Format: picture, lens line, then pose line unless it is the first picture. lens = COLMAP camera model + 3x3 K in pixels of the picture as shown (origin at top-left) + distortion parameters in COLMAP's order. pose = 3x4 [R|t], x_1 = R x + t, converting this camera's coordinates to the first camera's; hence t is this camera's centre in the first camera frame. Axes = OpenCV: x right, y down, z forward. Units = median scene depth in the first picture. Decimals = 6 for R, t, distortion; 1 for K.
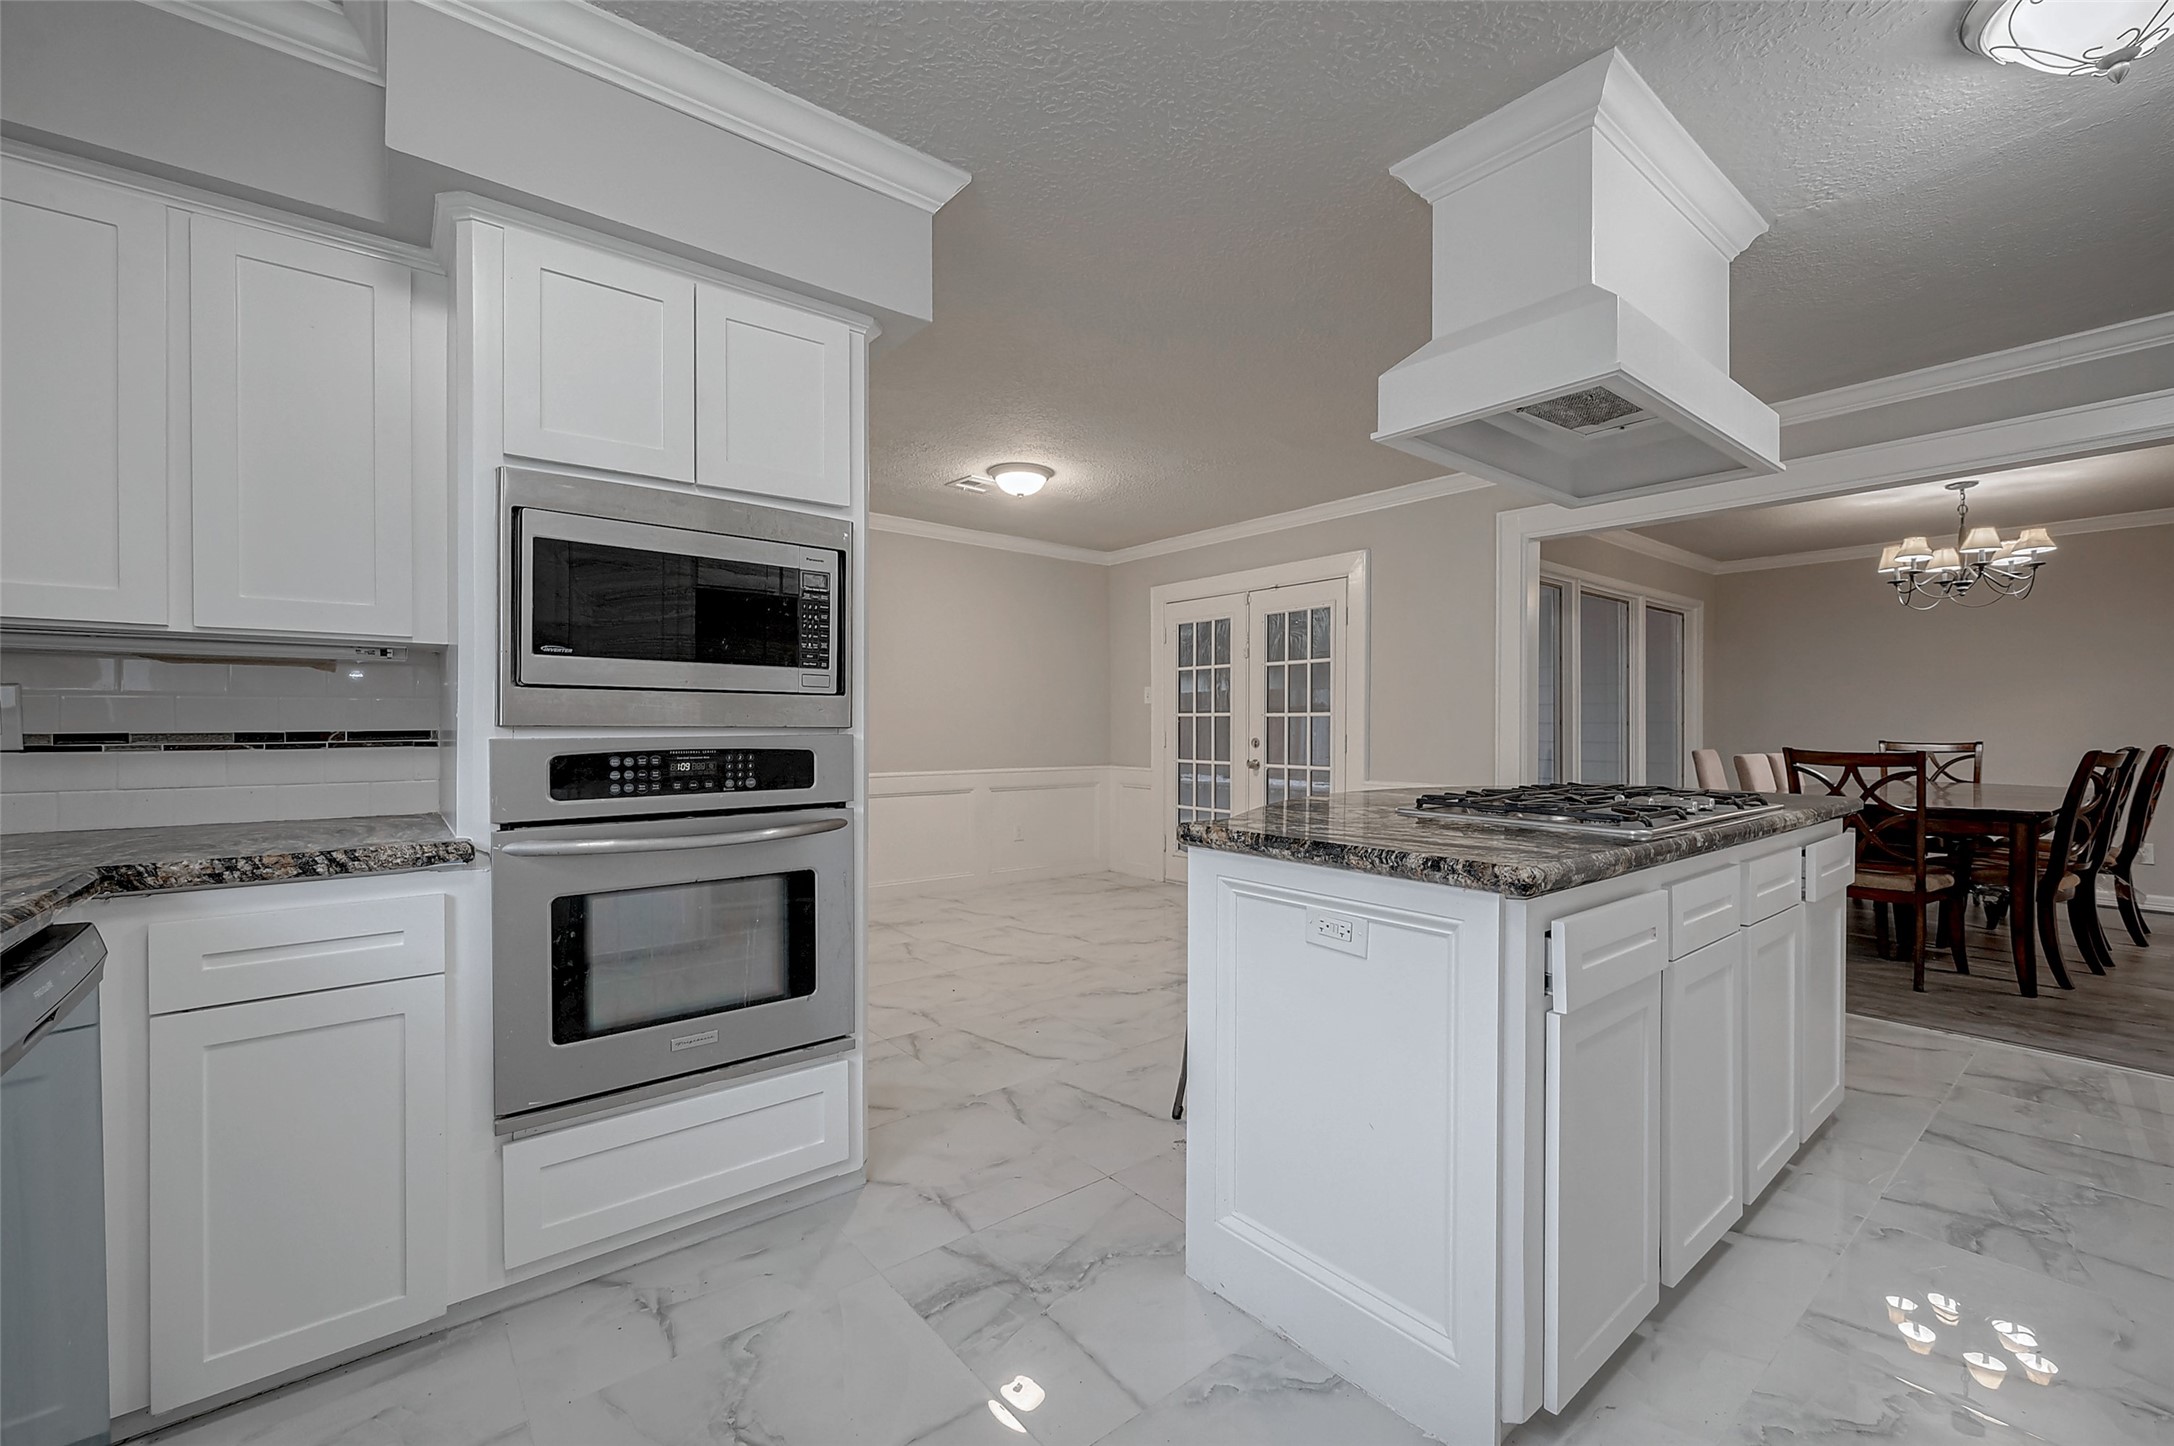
lens RADIAL K [[906.0, 0, 1099.7], [0, 906.0, 734.0], [0, 0, 1]] dist [-0.000071, 0.000104]
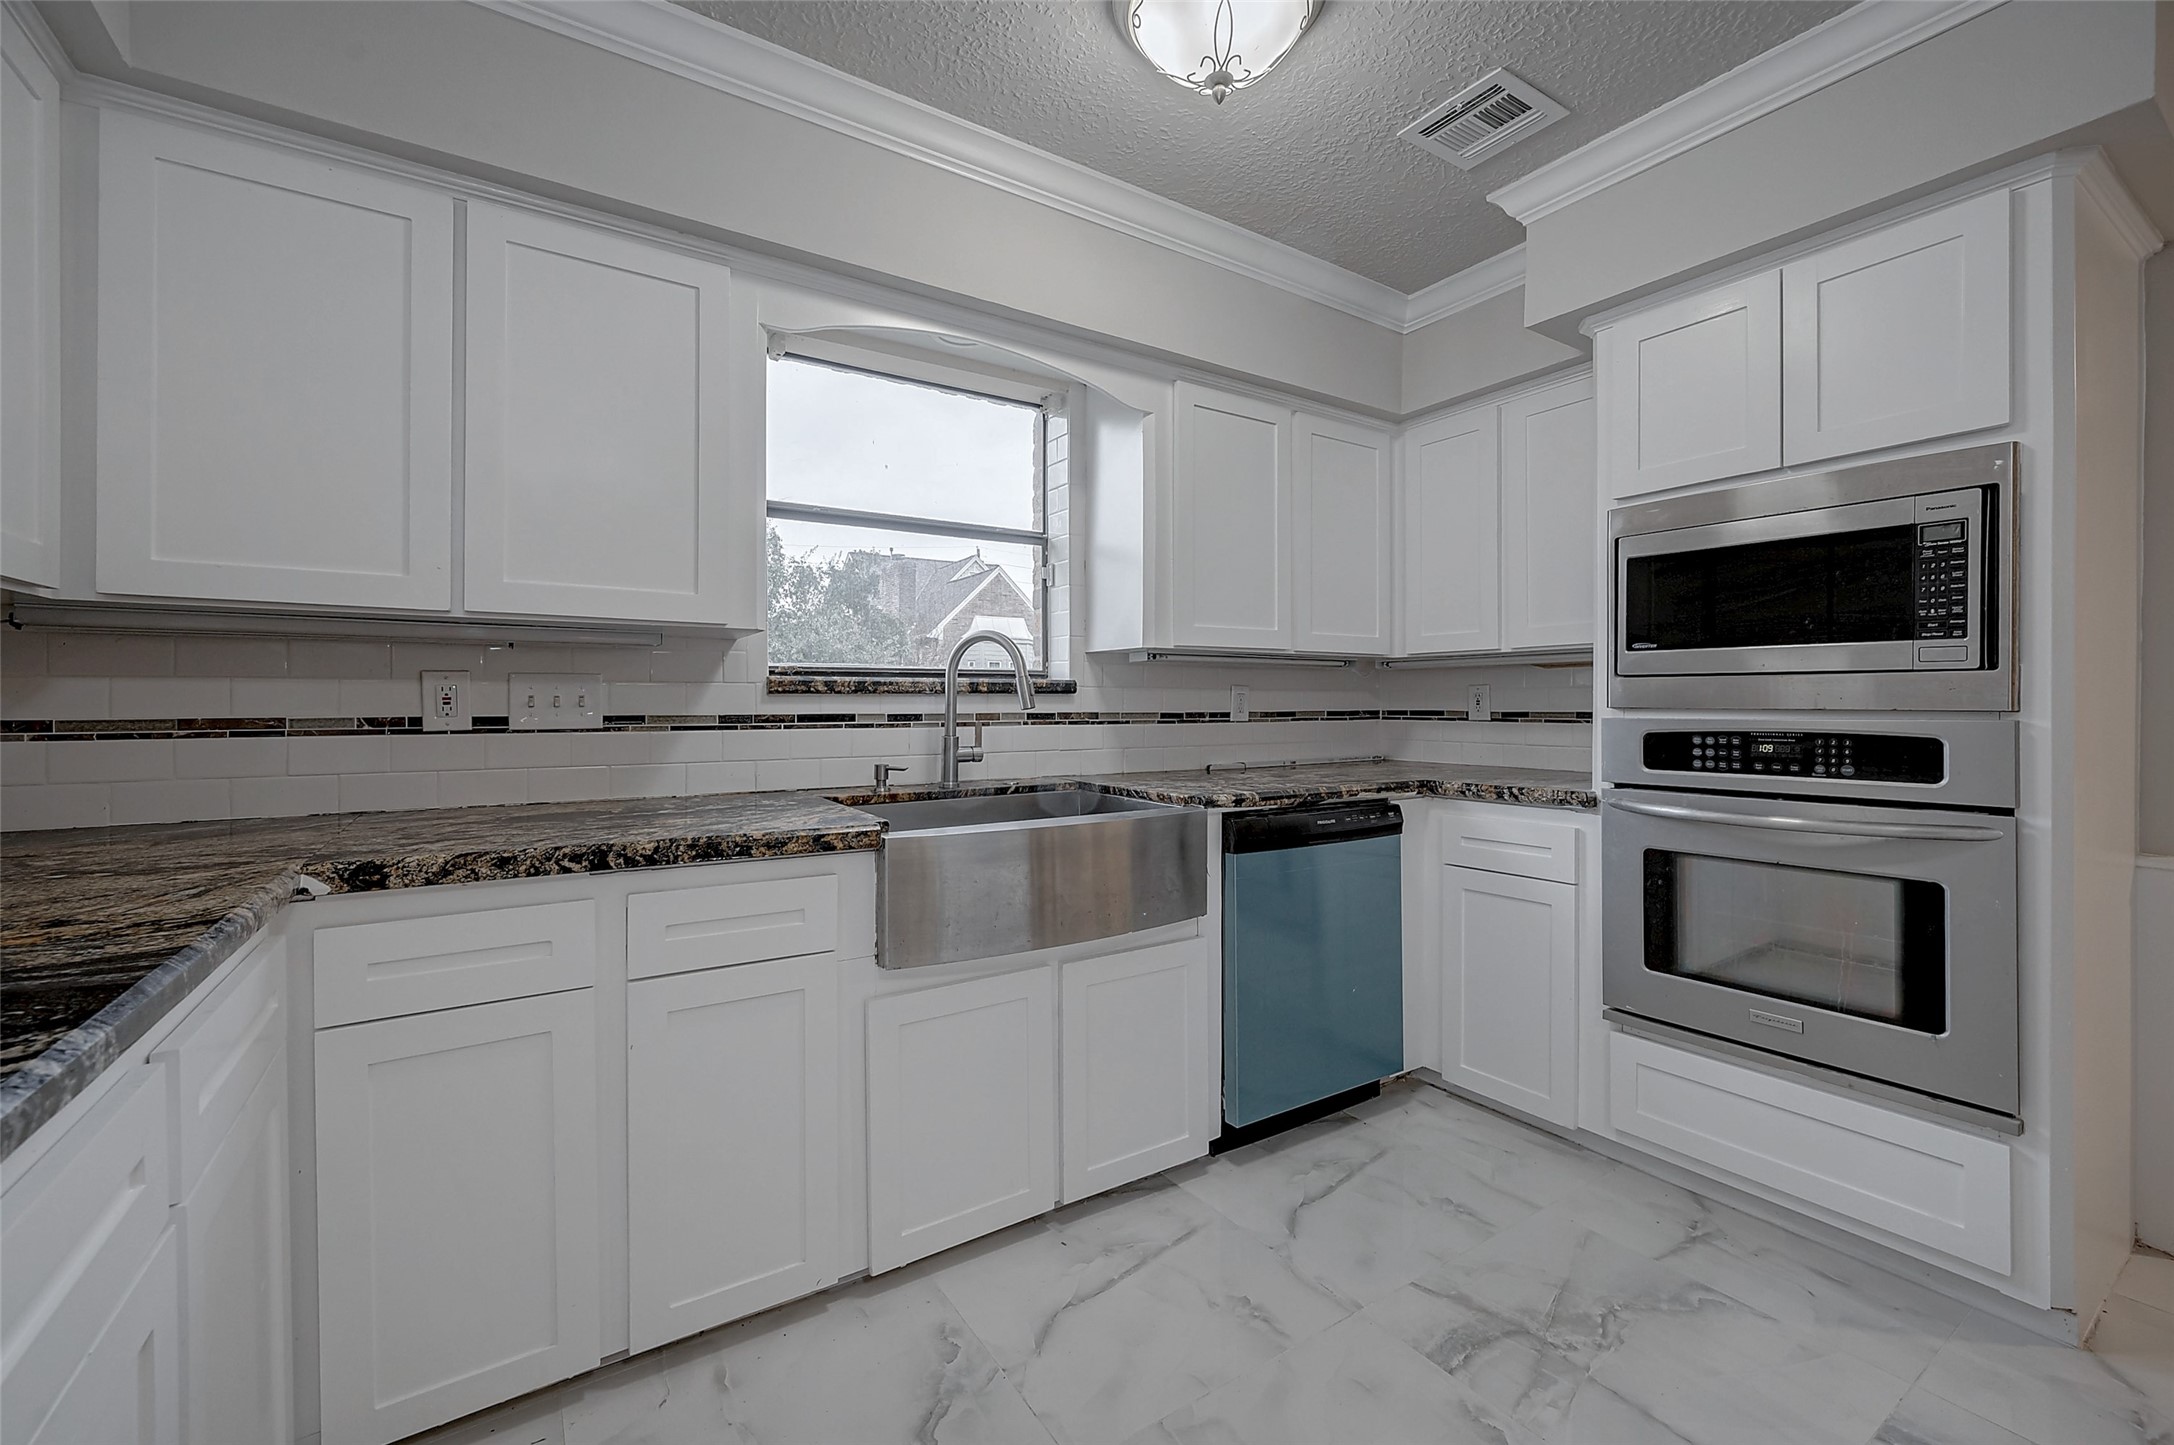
lens RADIAL K [[867.3, 0, 1080.0], [0, 867.3, 714.4], [0, 0, 1]] dist [-0.000831, 0.000084]
pose [[-0.106143, 0.009448, -0.994306, 0.610394], [-0.011263, 0.999879, 0.010703, -0.003993], [0.994287, 0.012335, -0.106024, 0.340432]]
